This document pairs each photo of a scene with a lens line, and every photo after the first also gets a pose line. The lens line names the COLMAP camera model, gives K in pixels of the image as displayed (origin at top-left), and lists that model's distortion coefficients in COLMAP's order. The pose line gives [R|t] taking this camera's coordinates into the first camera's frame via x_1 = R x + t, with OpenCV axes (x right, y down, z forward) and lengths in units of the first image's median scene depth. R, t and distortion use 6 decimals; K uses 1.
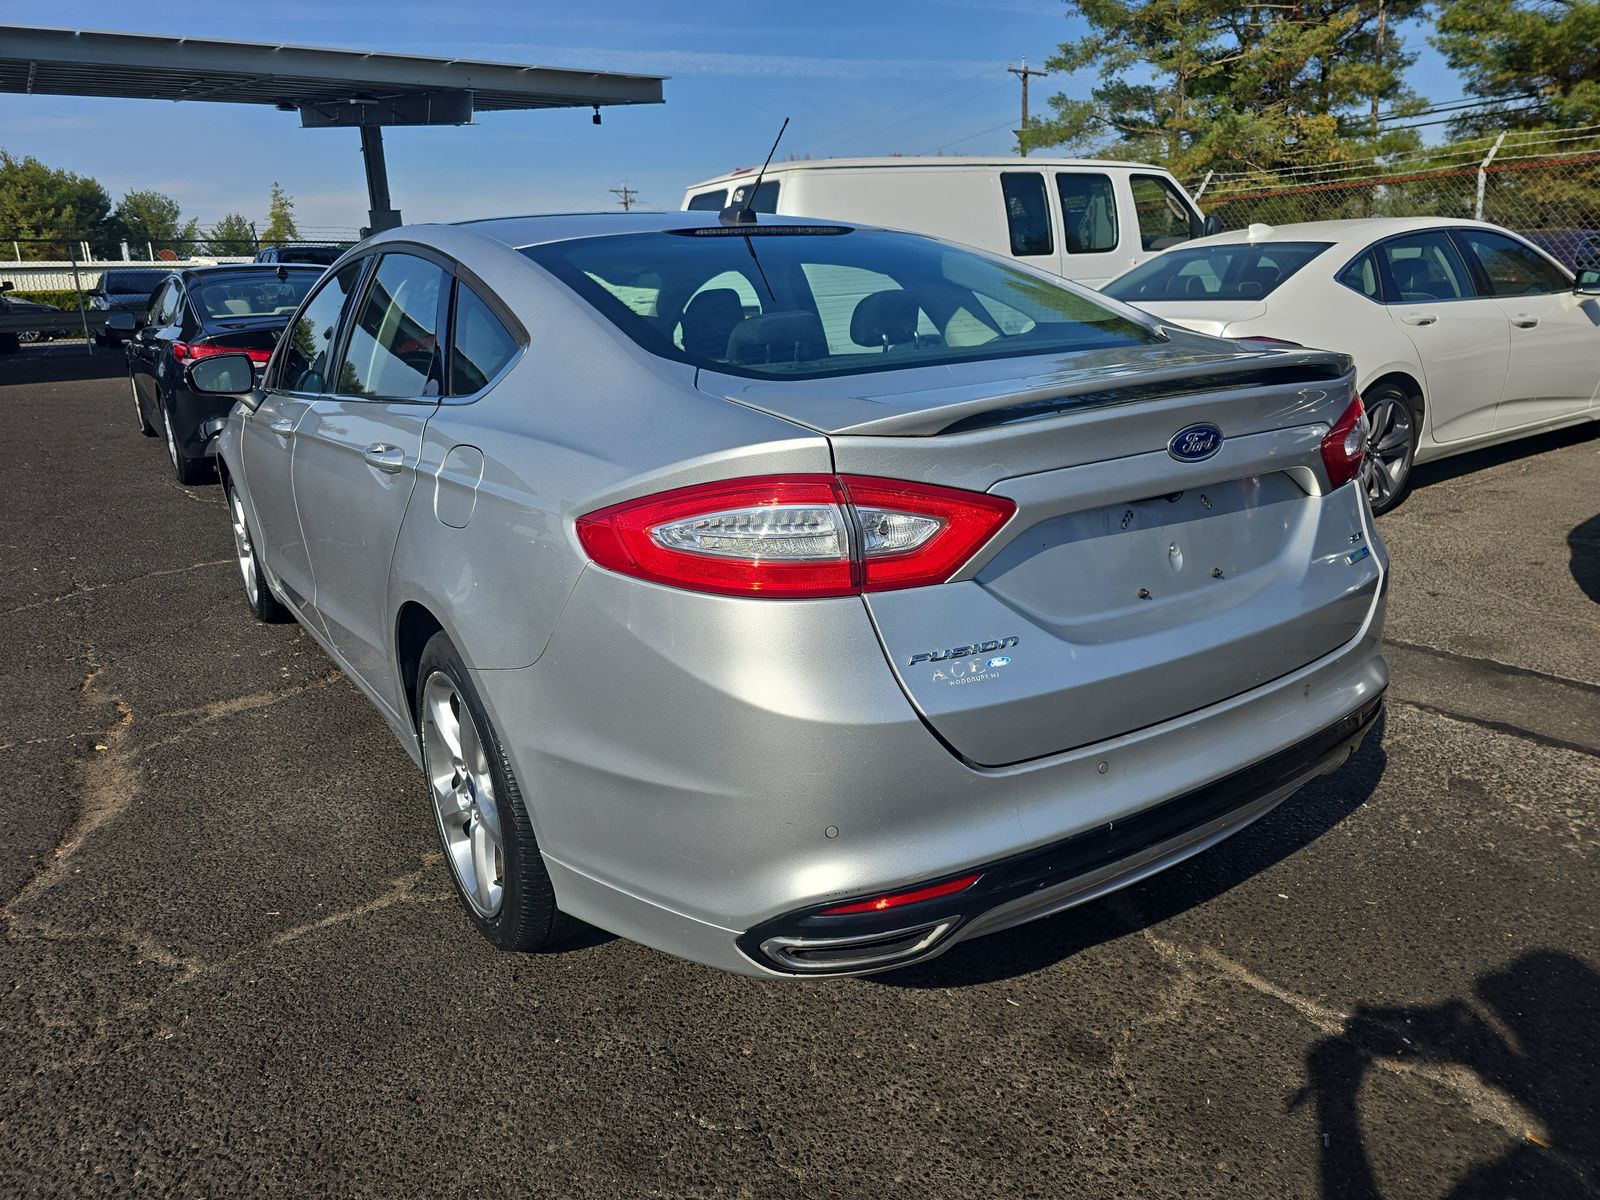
lens RADIAL K [[1114.5, 0, 792.6], [0, 1114.5, 597.3], [0, 0, 1]] dist [0.067995, -0.062625]
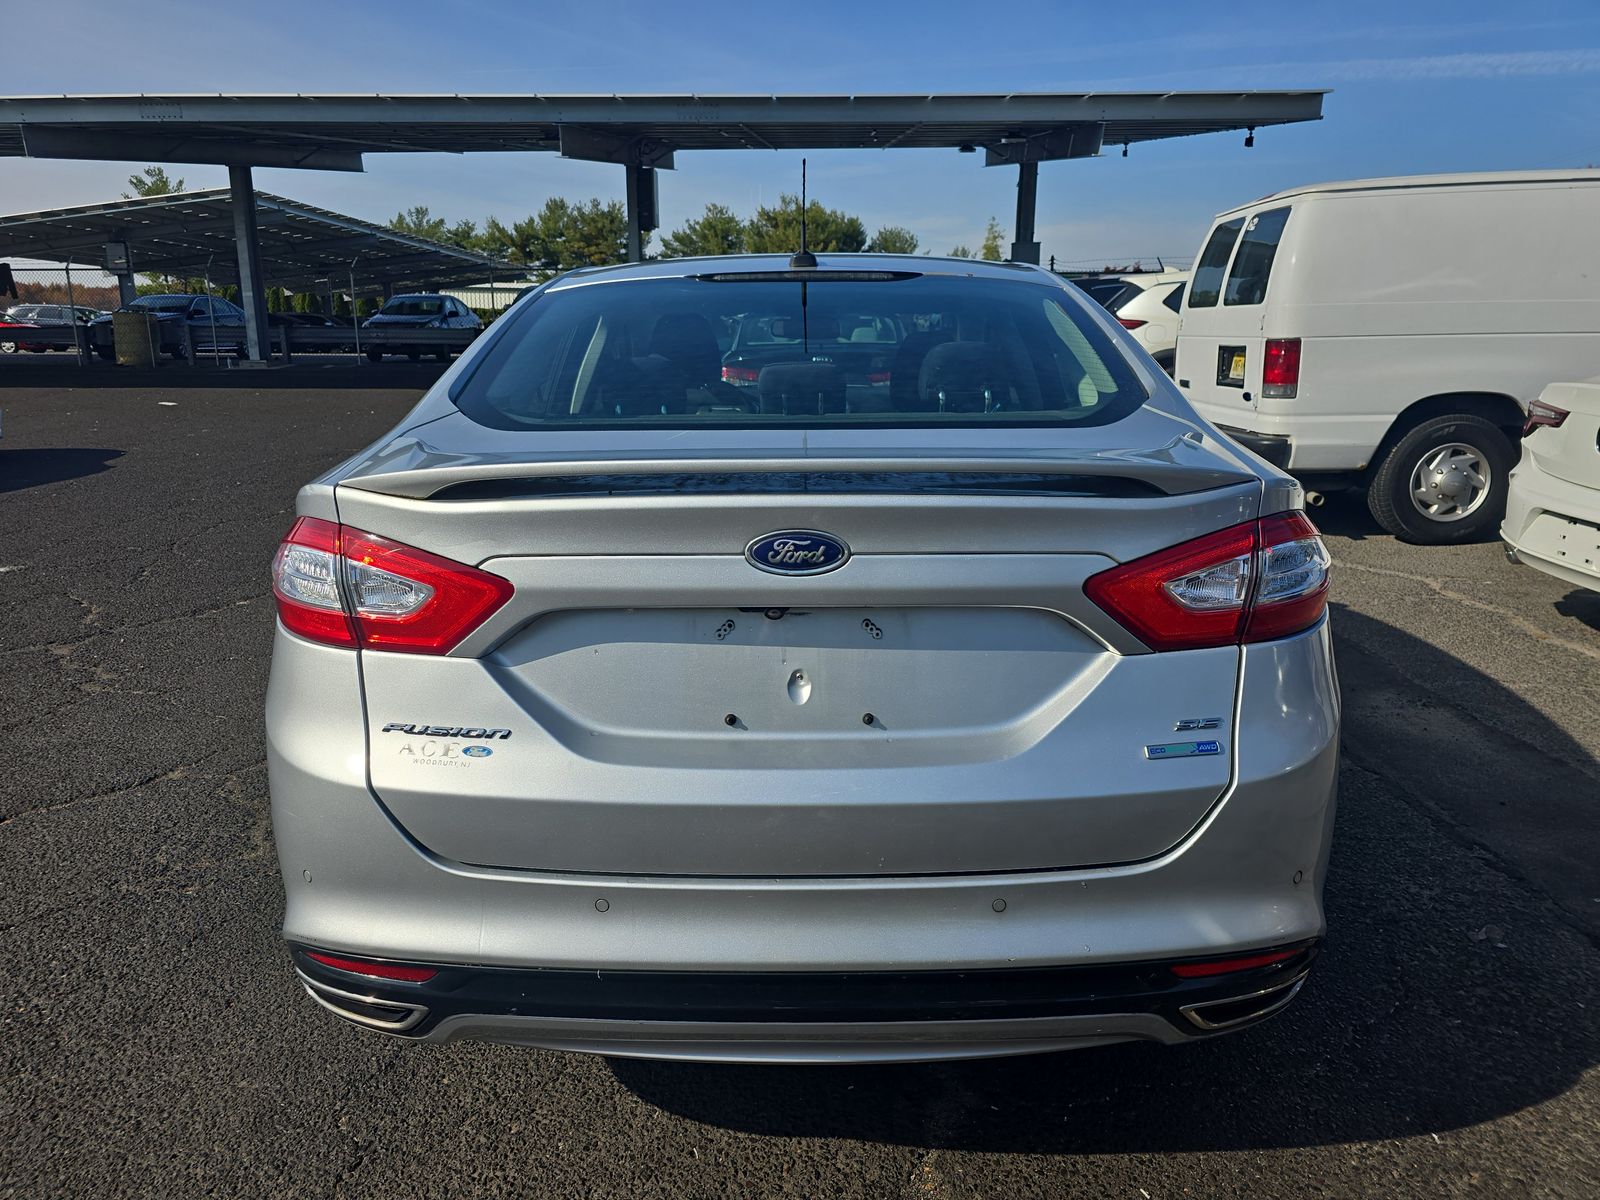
lens RADIAL K [[1114.5, 0, 792.6], [0, 1114.5, 597.3], [0, 0, 1]] dist [0.067995, -0.062625]
pose [[0.818890, 0.168764, -0.548577, 0.100470], [-0.180711, 0.982994, 0.032651, -0.016428], [0.544759, 0.072397, 0.835462, 0.041155]]
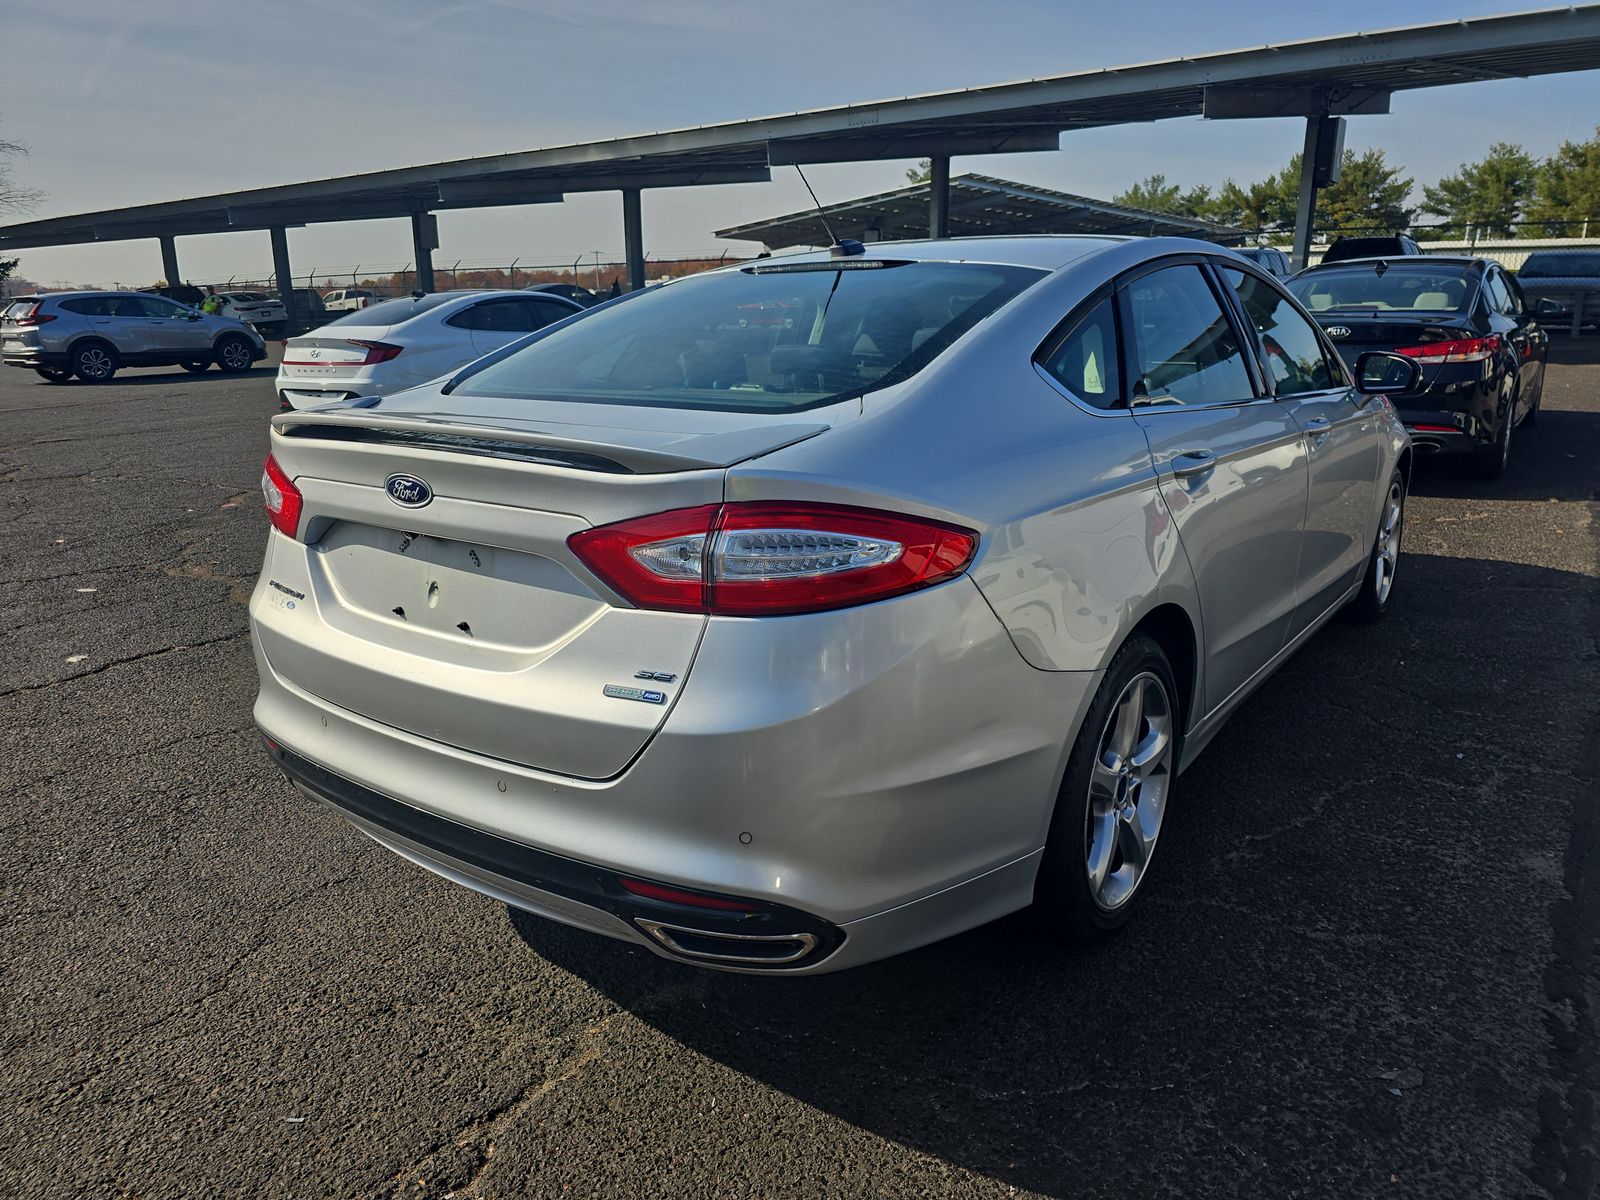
lens RADIAL K [[1114.5, 0, 792.6], [0, 1114.5, 597.3], [0, 0, 1]] dist [0.067995, -0.062625]
pose [[0.324932, 0.273876, -0.905213, 0.187097], [-0.253563, 0.947336, 0.195603, -0.043463], [0.911112, 0.165971, 0.377265, 0.118361]]
